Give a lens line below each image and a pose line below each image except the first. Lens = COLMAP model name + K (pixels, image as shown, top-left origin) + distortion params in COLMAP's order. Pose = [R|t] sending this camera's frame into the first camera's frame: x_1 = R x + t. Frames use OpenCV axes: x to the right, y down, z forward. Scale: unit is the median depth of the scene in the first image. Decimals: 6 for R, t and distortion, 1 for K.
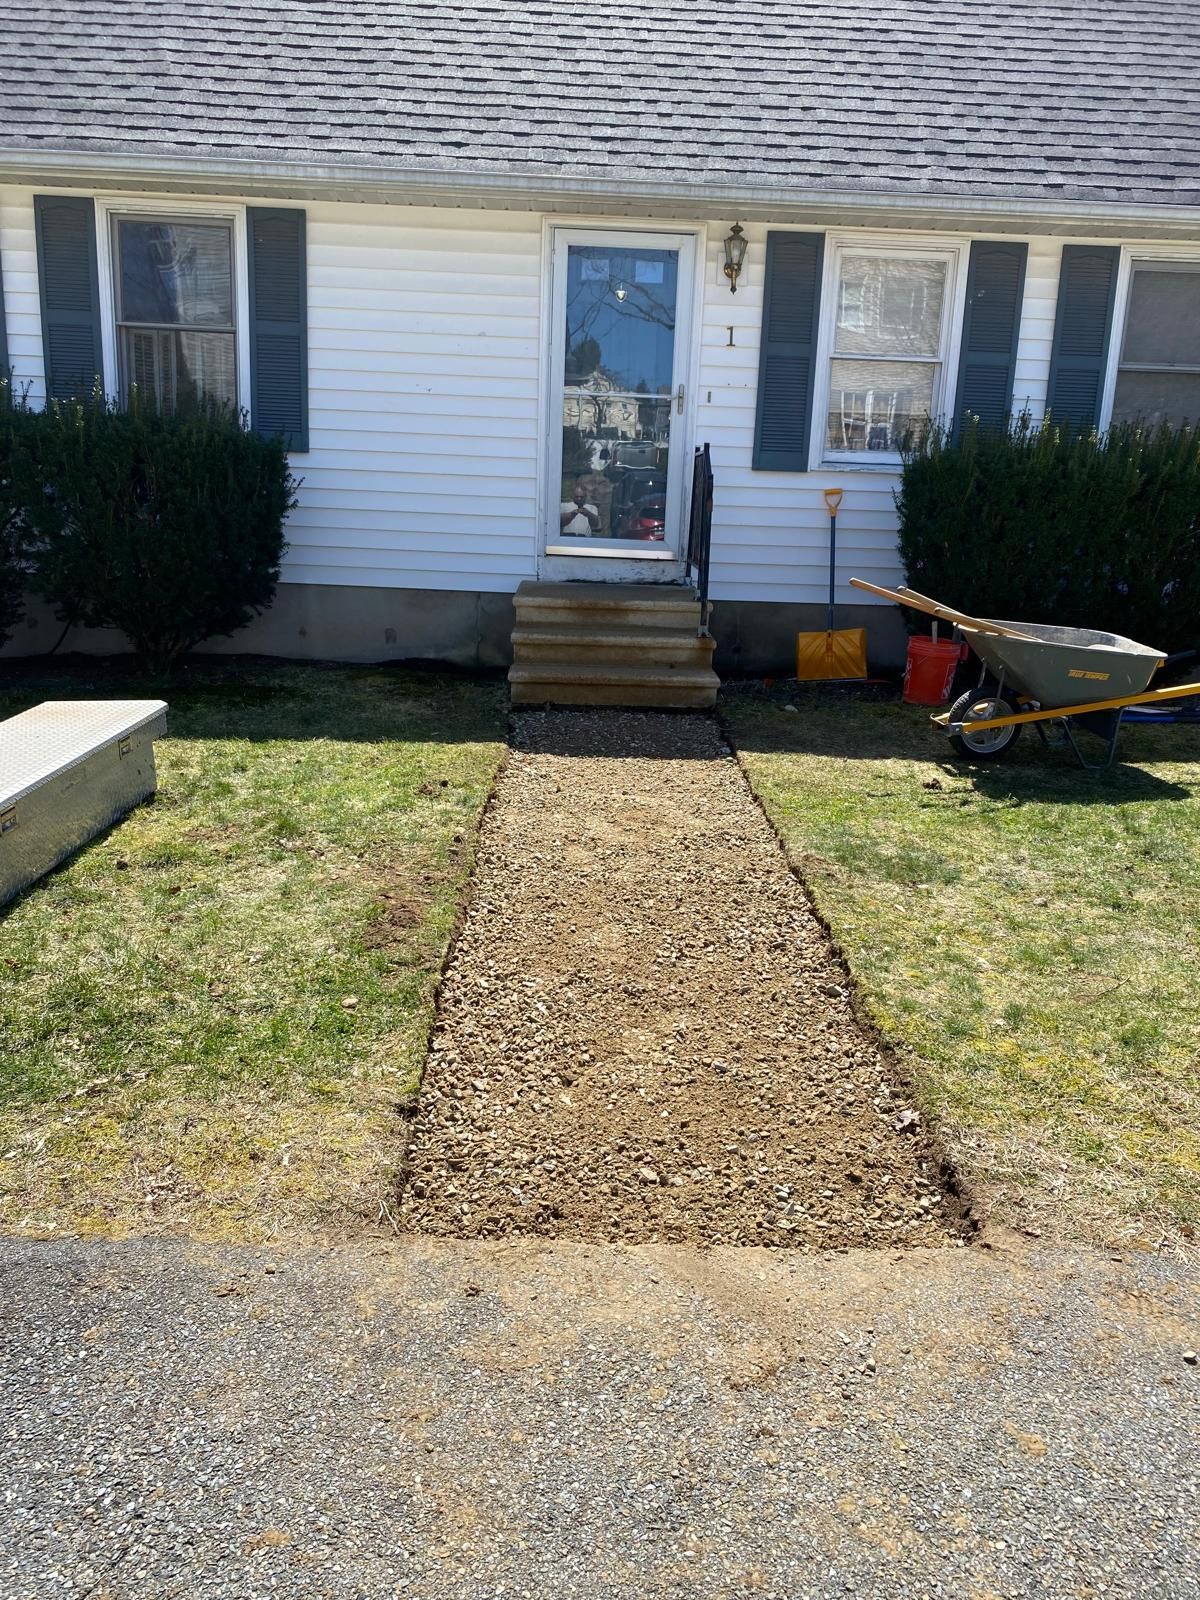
lens RADIAL K [[1185.7, 0, 600.0], [0, 1185.7, 800.0], [0, 0, 1]] dist [-0.002331, -0.009565]
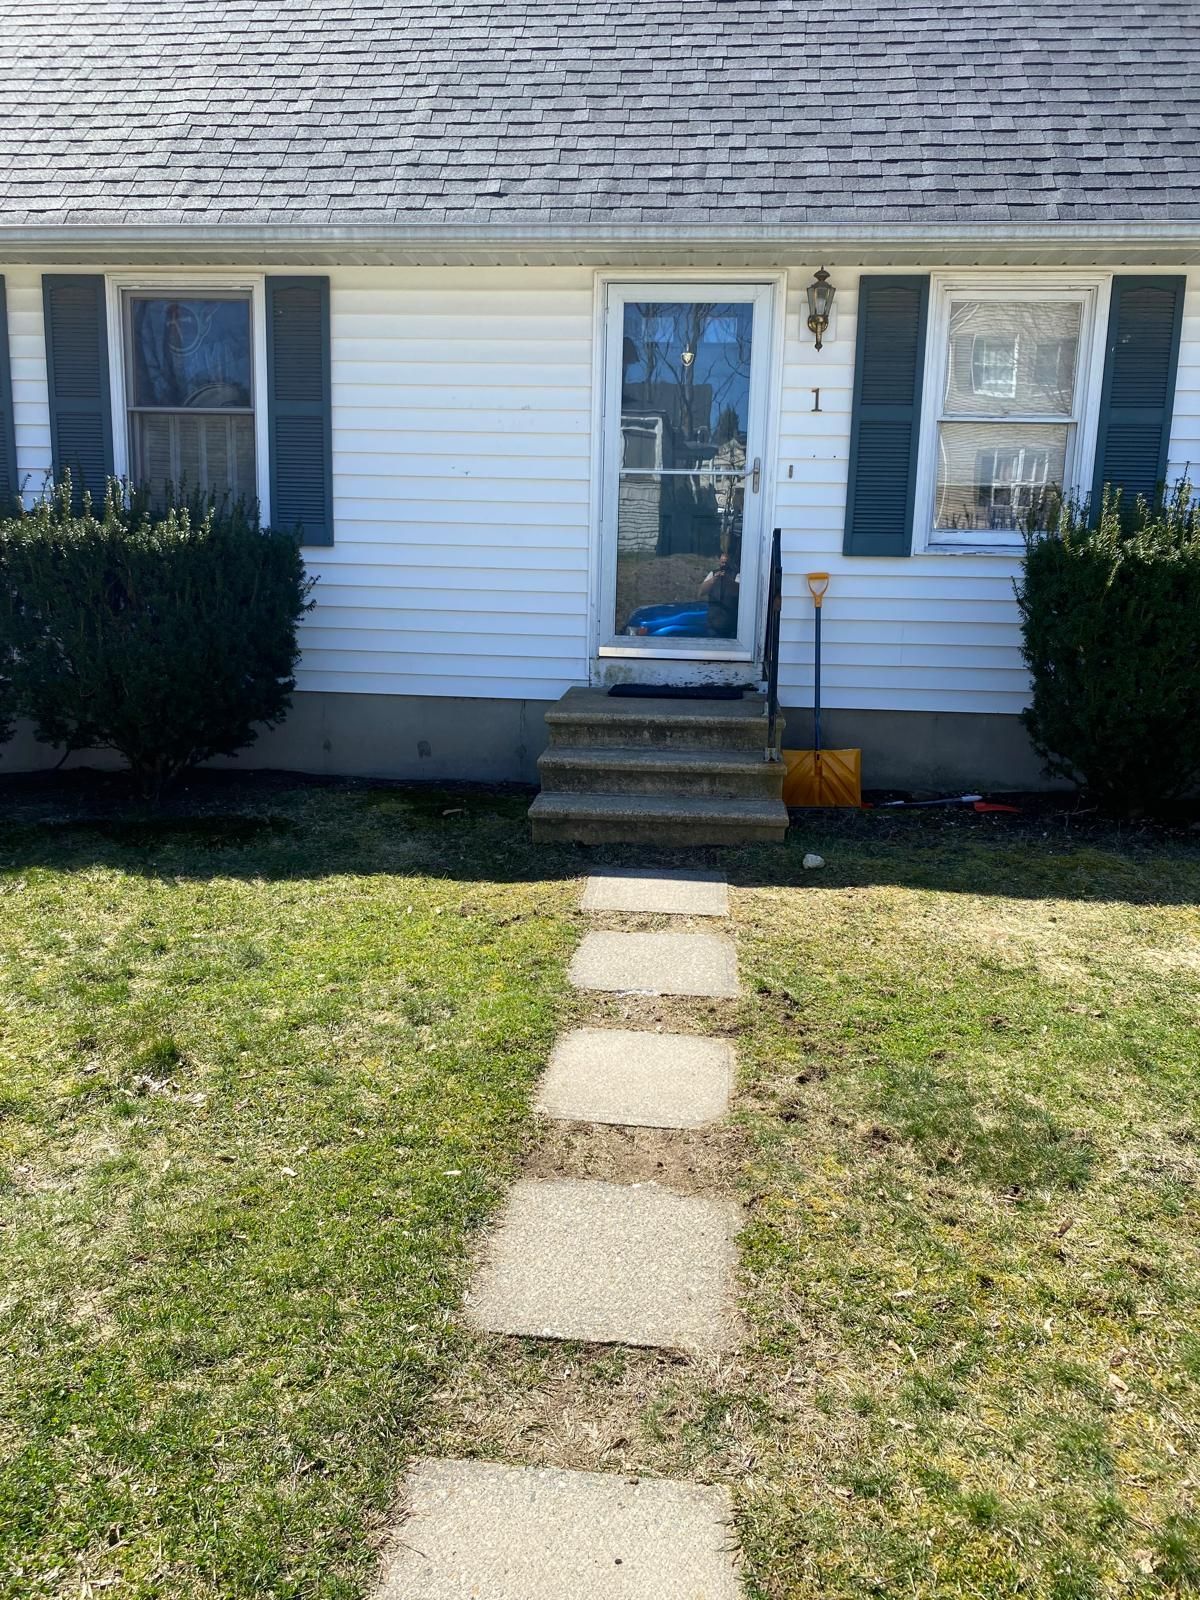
lens RADIAL K [[1164.5, 0, 600.0], [0, 1164.5, 800.0], [0, 0, 1]] dist [-0.002680, -0.006237]
pose [[0.992309, 0.007699, -0.123544, 0.063311], [-0.013674, 0.998773, -0.047592, -0.066104], [0.123026, 0.048916, 0.991197, 0.175364]]
